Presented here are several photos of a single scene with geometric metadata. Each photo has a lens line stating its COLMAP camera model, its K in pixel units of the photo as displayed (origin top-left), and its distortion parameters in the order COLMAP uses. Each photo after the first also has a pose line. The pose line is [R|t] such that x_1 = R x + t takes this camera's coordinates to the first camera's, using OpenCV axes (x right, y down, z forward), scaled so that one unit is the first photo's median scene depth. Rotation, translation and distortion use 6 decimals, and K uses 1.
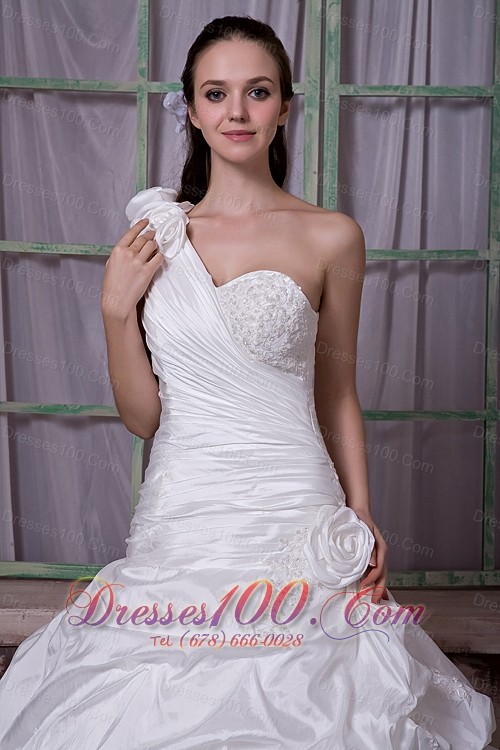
lens RADIAL K [[1543.9, 0, 238.7], [0, 1543.9, 396.7], [0, 0, 1]] dist [0.207376, -0.159386]
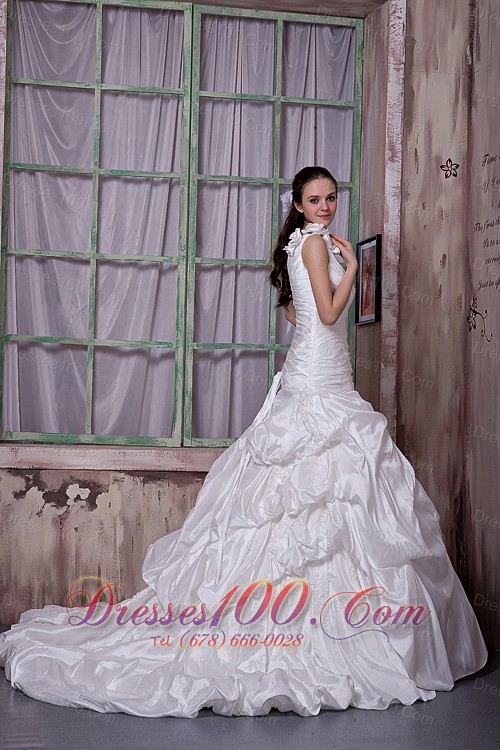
lens RADIAL K [[1445.1, 0, 250.0], [0, 1445.1, 375.0], [0, 0, 1]] dist [0.084463, 0.261094]
pose [[0.979057, 0.009868, 0.203348, -0.231558], [-0.002582, 0.999346, -0.036067, 0.114432], [-0.203571, 0.034787, 0.978442, -0.764123]]
